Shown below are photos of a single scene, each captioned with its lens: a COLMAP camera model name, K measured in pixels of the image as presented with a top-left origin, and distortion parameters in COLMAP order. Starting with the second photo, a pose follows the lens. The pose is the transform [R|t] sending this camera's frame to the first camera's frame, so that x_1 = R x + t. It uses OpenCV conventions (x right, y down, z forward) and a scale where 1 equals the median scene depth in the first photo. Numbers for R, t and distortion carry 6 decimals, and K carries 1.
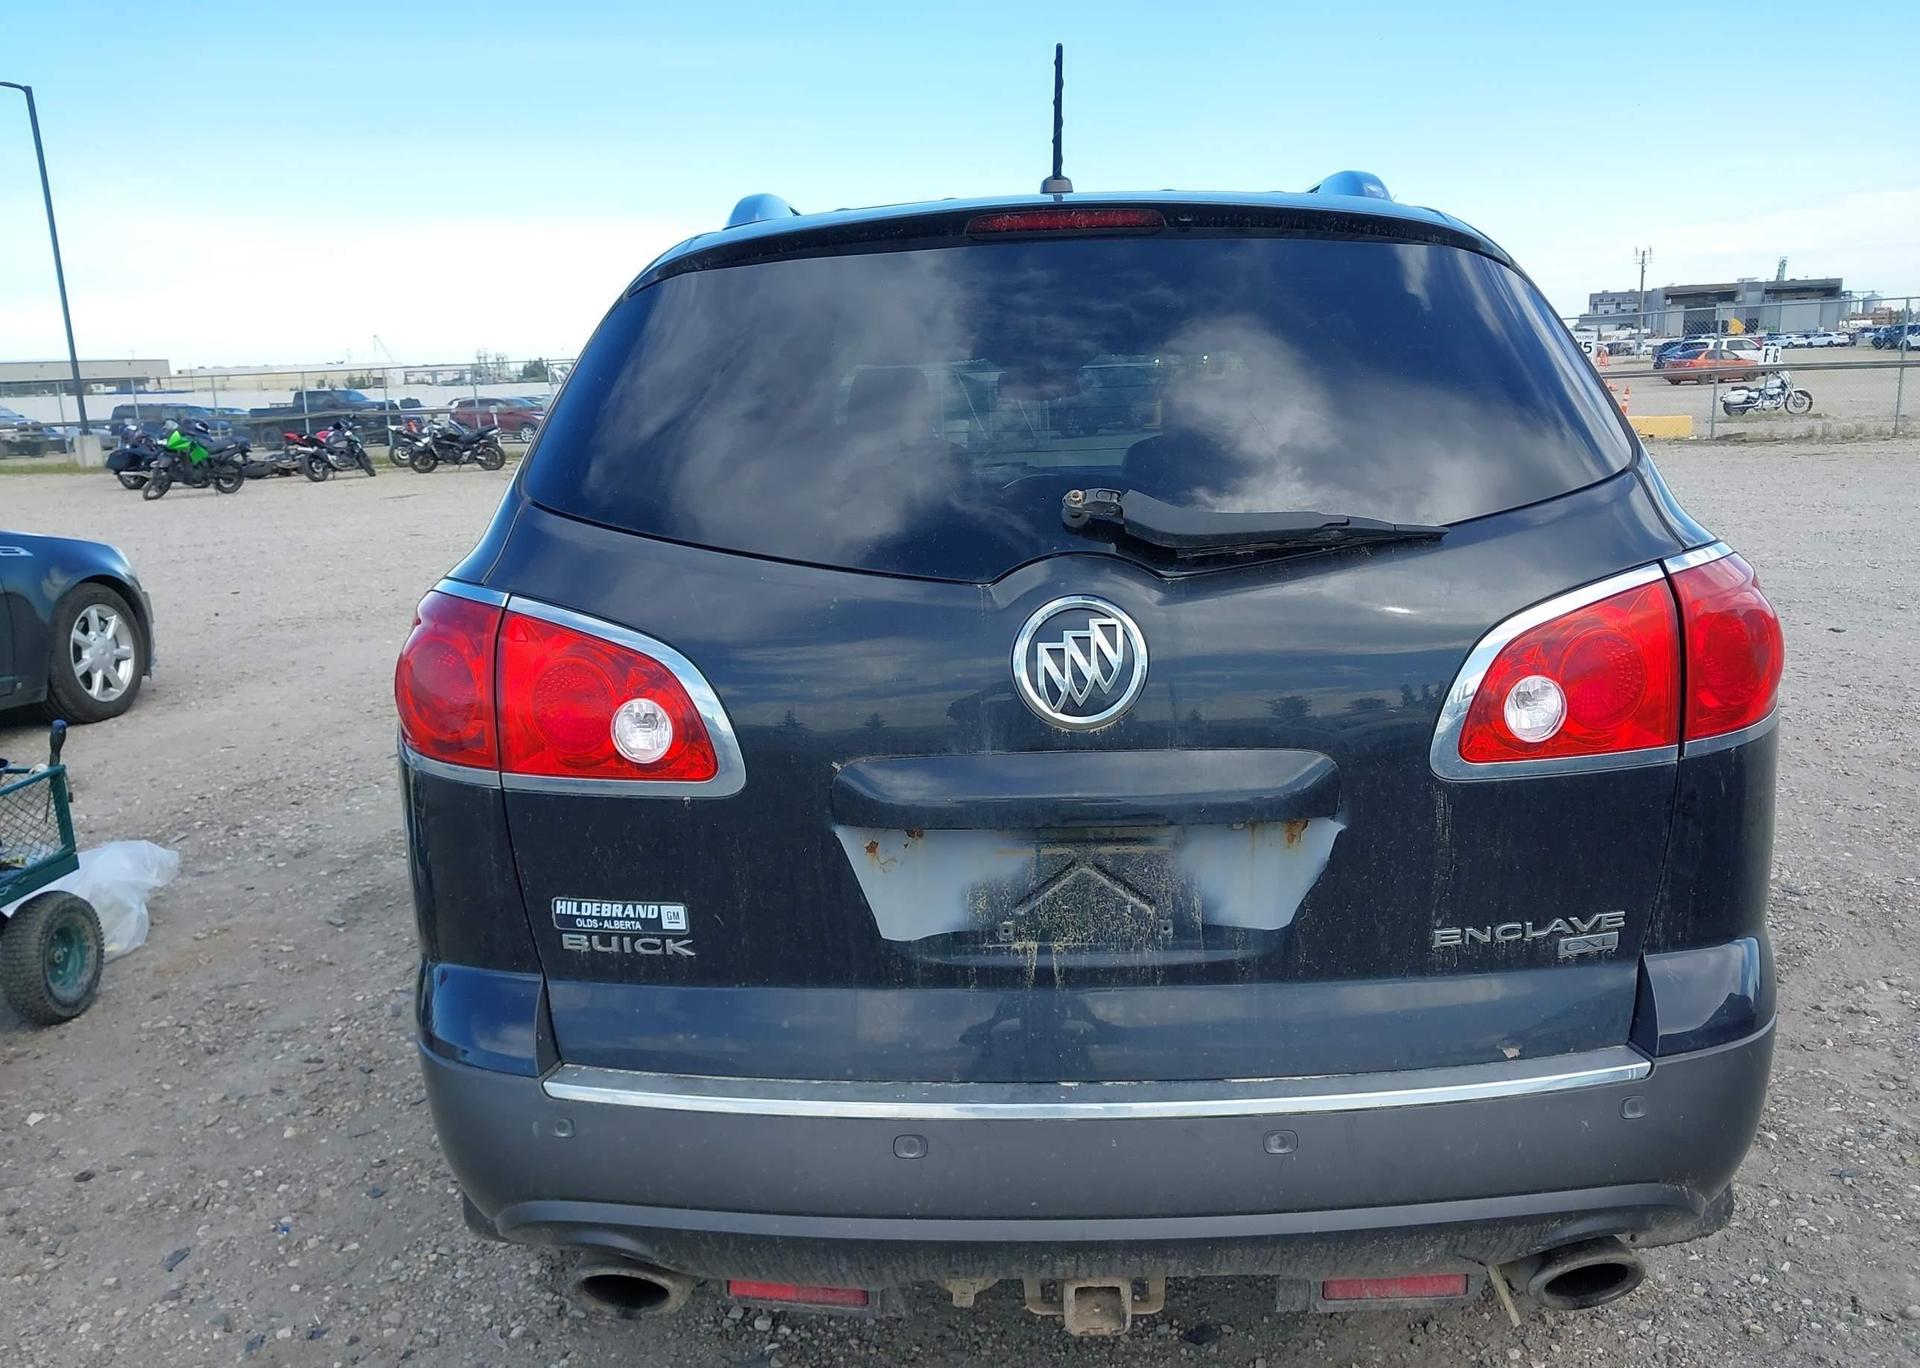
lens RADIAL K [[1538.4, 0, 966.1], [0, 1538.4, 674.6], [0, 0, 1]] dist [0.048215, -0.066137]
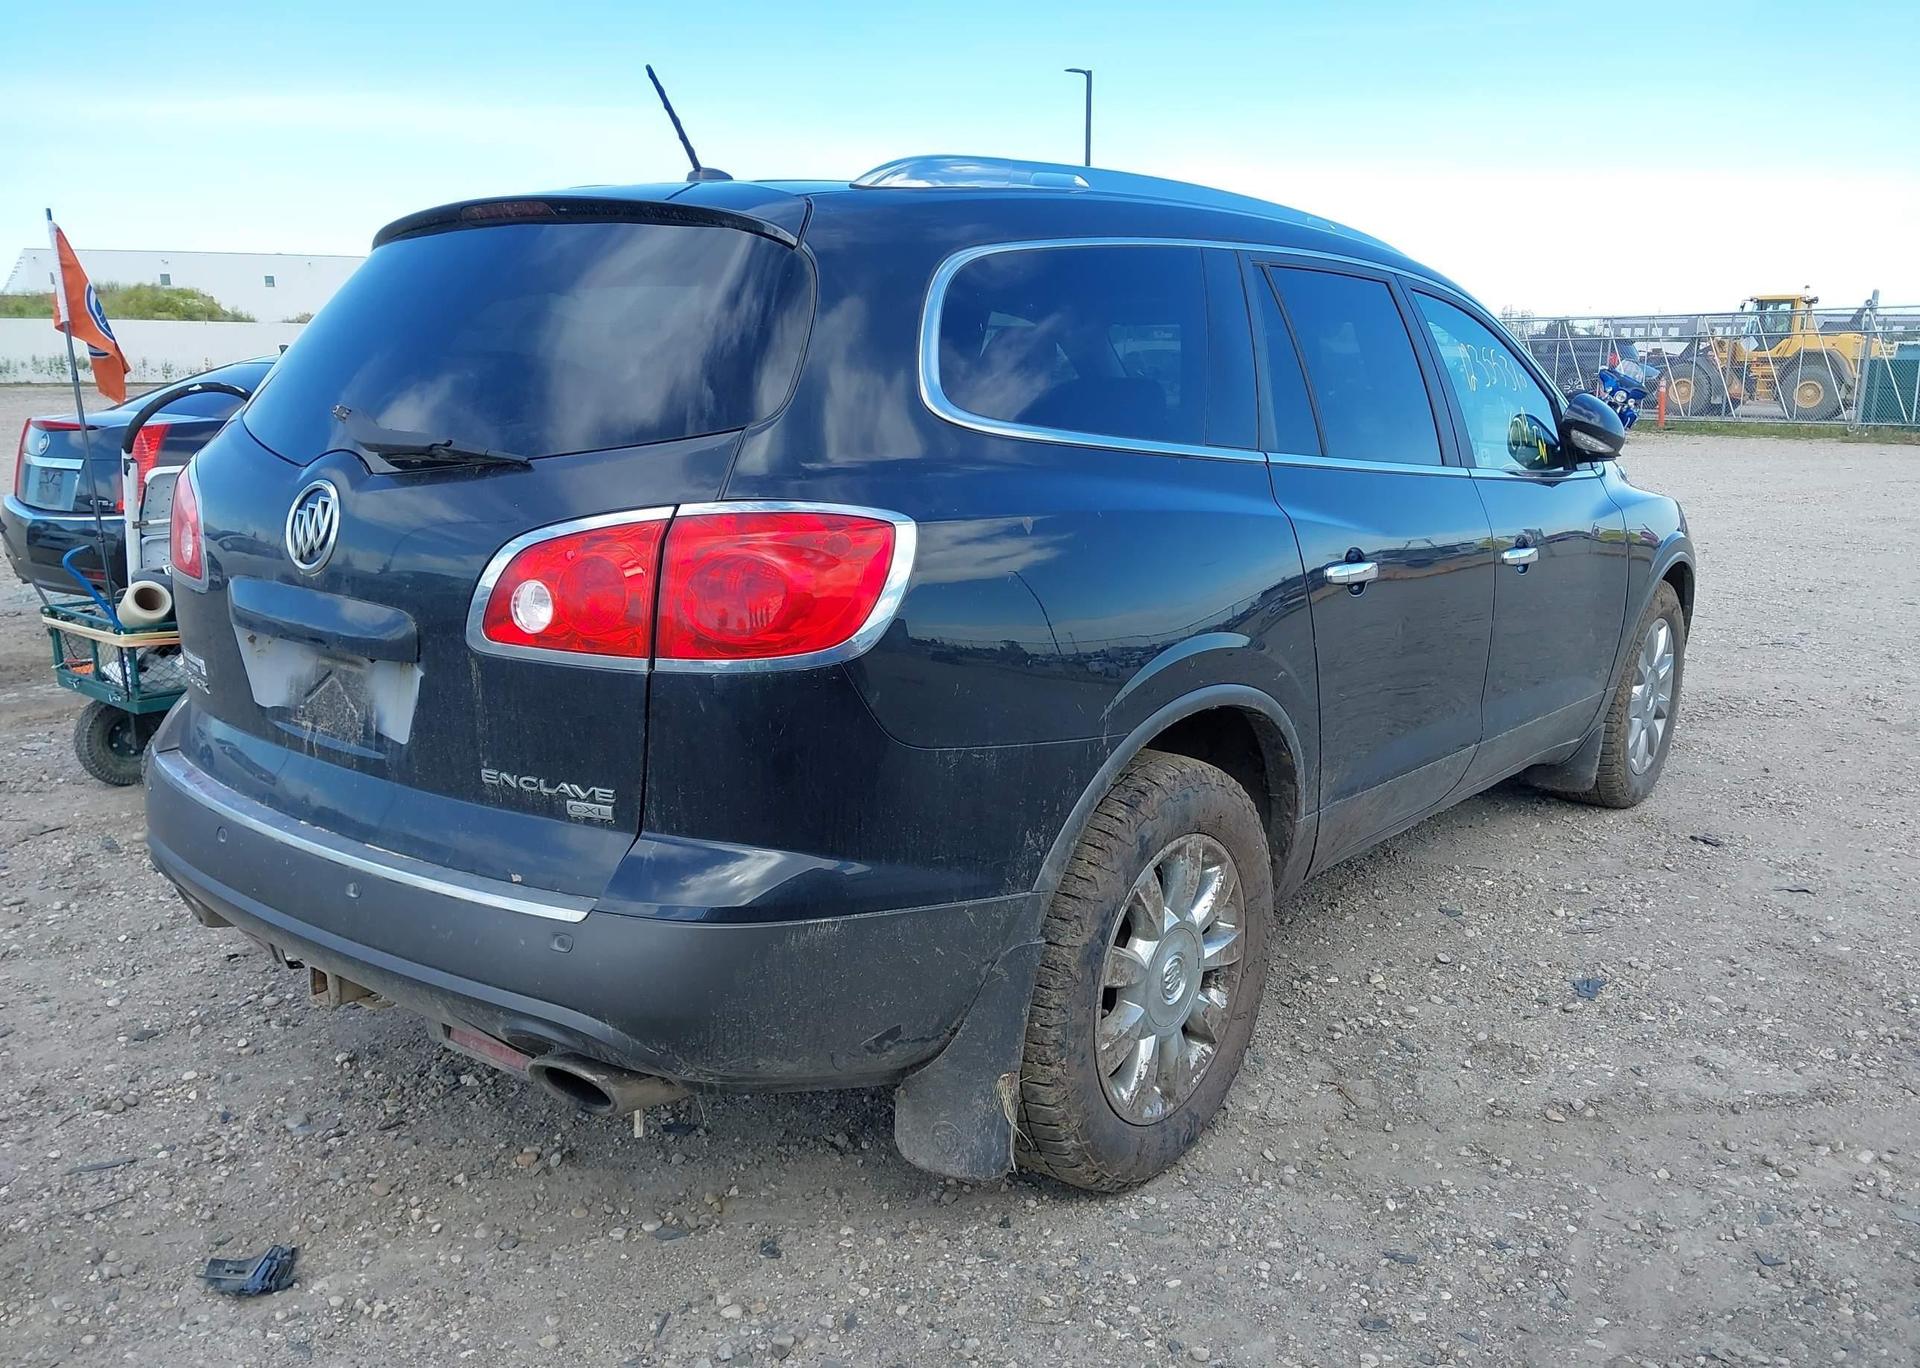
lens RADIAL K [[1538.4, 0, 966.6], [0, 1538.4, 684.4], [0, 0, 1]] dist [0.048215, -0.066137]
pose [[0.811754, 0.170502, -0.558556, 1.318914], [-0.154451, 0.985055, 0.076228, -0.063157], [0.563205, 0.024391, 0.825957, 0.161878]]
